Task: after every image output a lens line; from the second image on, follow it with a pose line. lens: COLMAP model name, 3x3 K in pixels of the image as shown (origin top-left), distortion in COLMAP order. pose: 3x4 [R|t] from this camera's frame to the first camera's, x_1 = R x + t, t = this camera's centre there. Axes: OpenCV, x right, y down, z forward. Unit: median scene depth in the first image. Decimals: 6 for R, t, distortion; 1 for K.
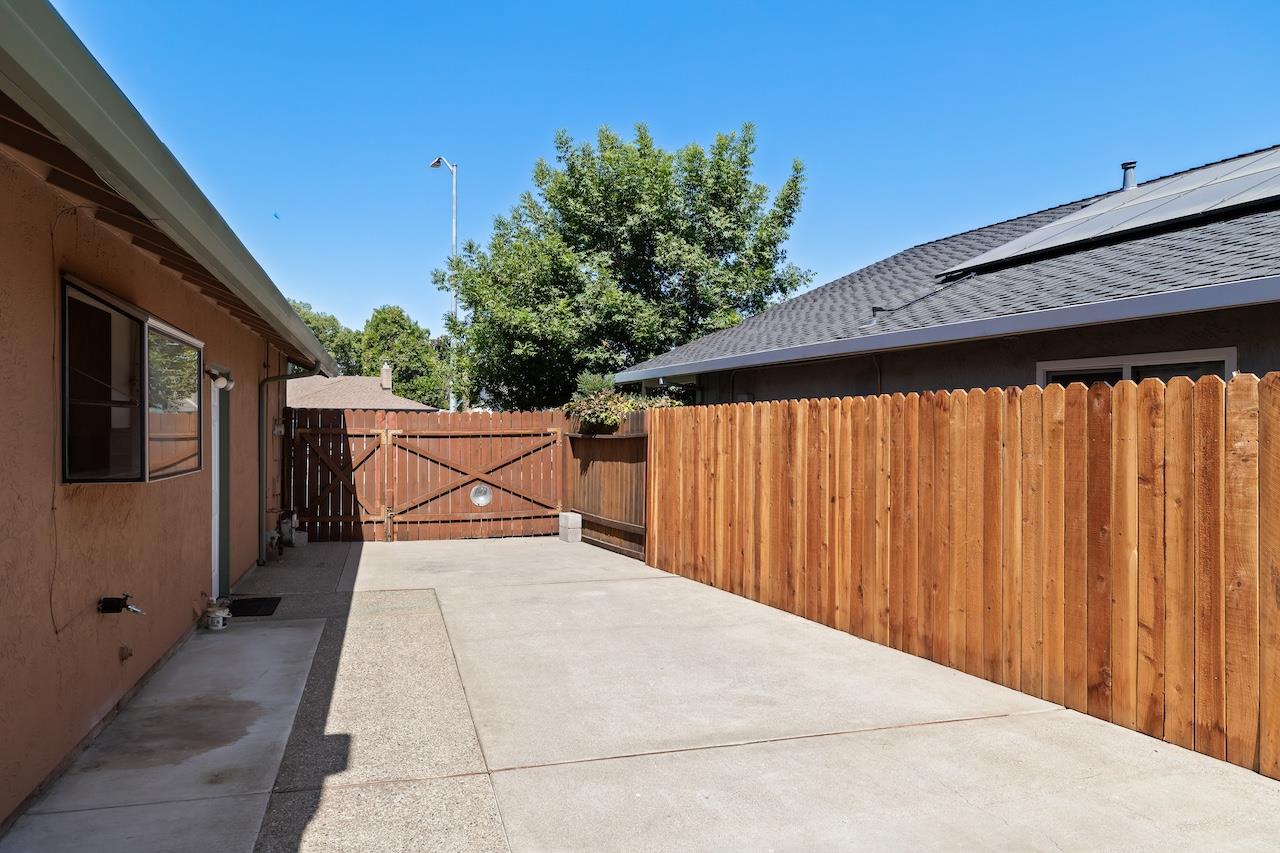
lens RADIAL K [[841.3, 0, 647.9], [0, 841.3, 428.7], [0, 0, 1]] dist [0.029105, 0.000391]
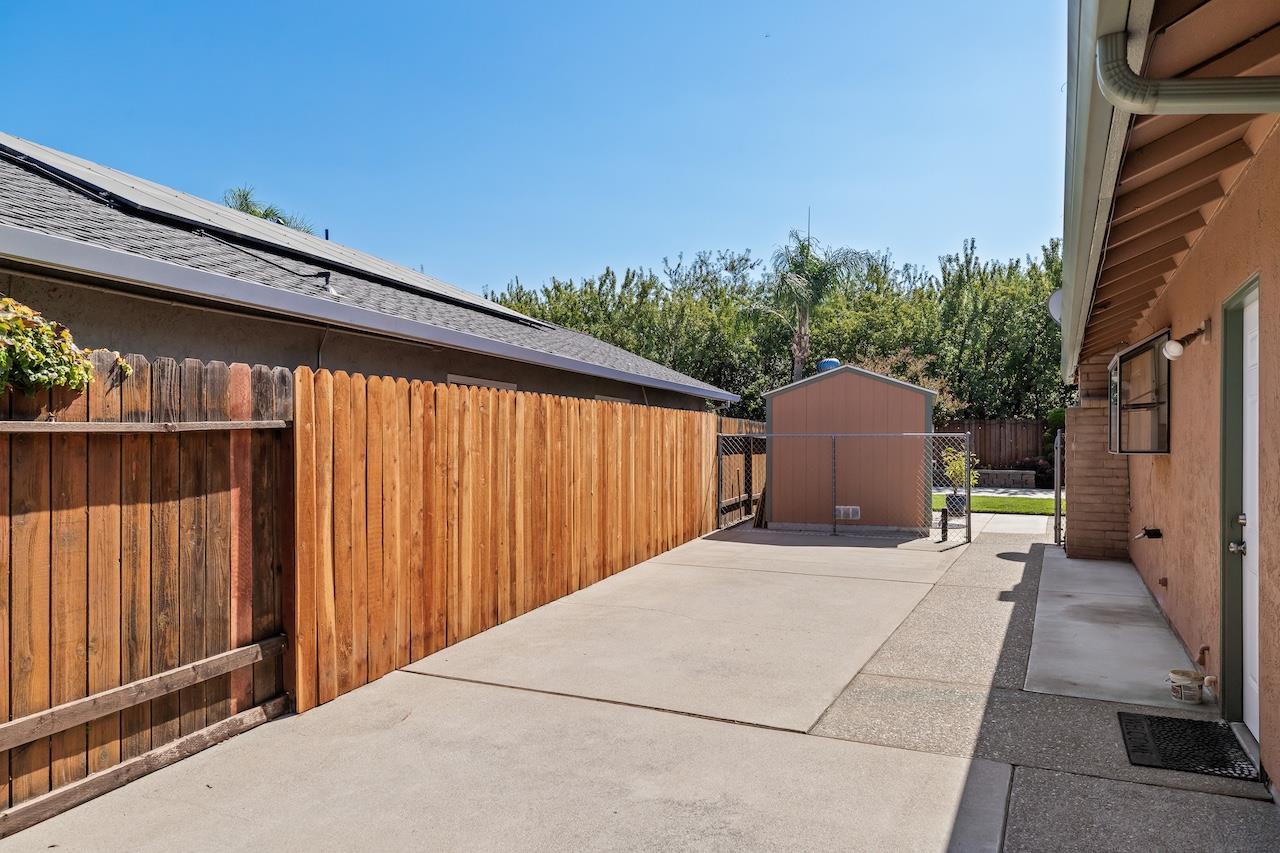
lens RADIAL K [[841.3, 0, 635.6], [0, 841.3, 431.4], [0, 0, 1]] dist [0.029105, 0.000391]
pose [[-0.722661, 0.004512, 0.691188, -0.348977], [-0.001992, 0.999961, -0.008611, 0.011047], [-0.691200, -0.007600, -0.722624, 0.950092]]
